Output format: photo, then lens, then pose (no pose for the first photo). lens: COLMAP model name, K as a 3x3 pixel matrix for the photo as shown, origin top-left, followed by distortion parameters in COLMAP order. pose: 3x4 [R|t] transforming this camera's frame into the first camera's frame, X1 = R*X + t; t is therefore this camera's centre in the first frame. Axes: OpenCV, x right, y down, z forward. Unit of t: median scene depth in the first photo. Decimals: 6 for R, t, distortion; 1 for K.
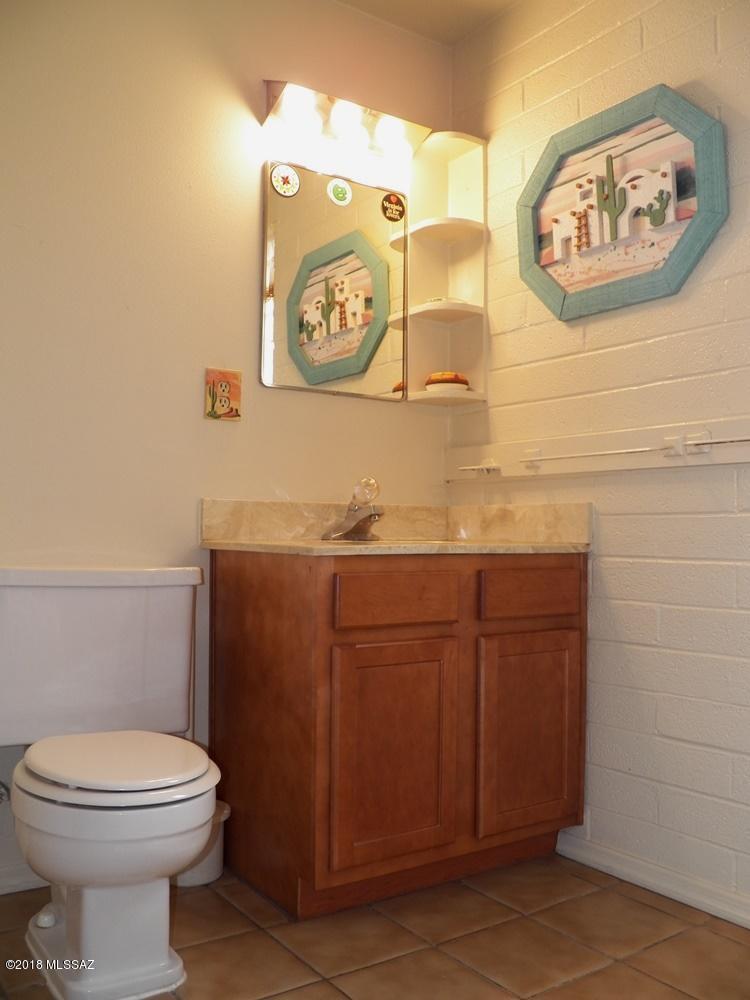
lens RADIAL K [[895.0, 0, 375.0], [0, 895.0, 500.0], [0, 0, 1]] dist [-0.097651, 0.002513]
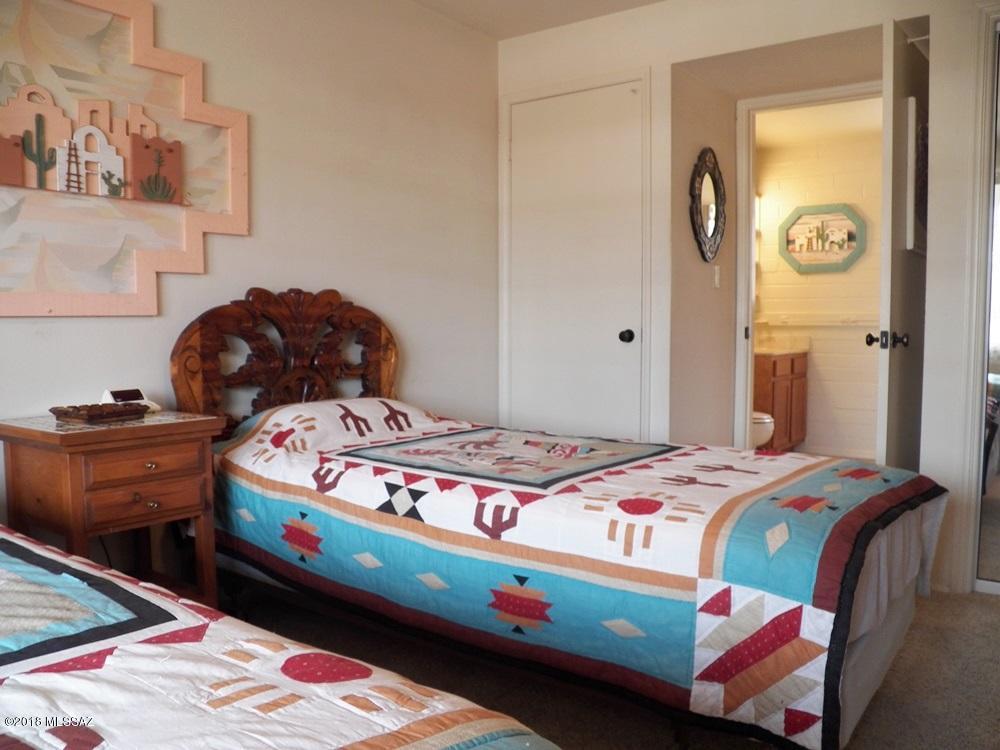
lens RADIAL K [[821.9, 0, 500.0], [0, 821.9, 375.0], [0, 0, 1]] dist [-0.142268, 0.103385]
pose [[0.946181, -0.034332, 0.321813, -1.592228], [0.000407, 0.994483, 0.104896, -0.148200], [-0.323639, -0.099120, 0.940975, -1.214015]]
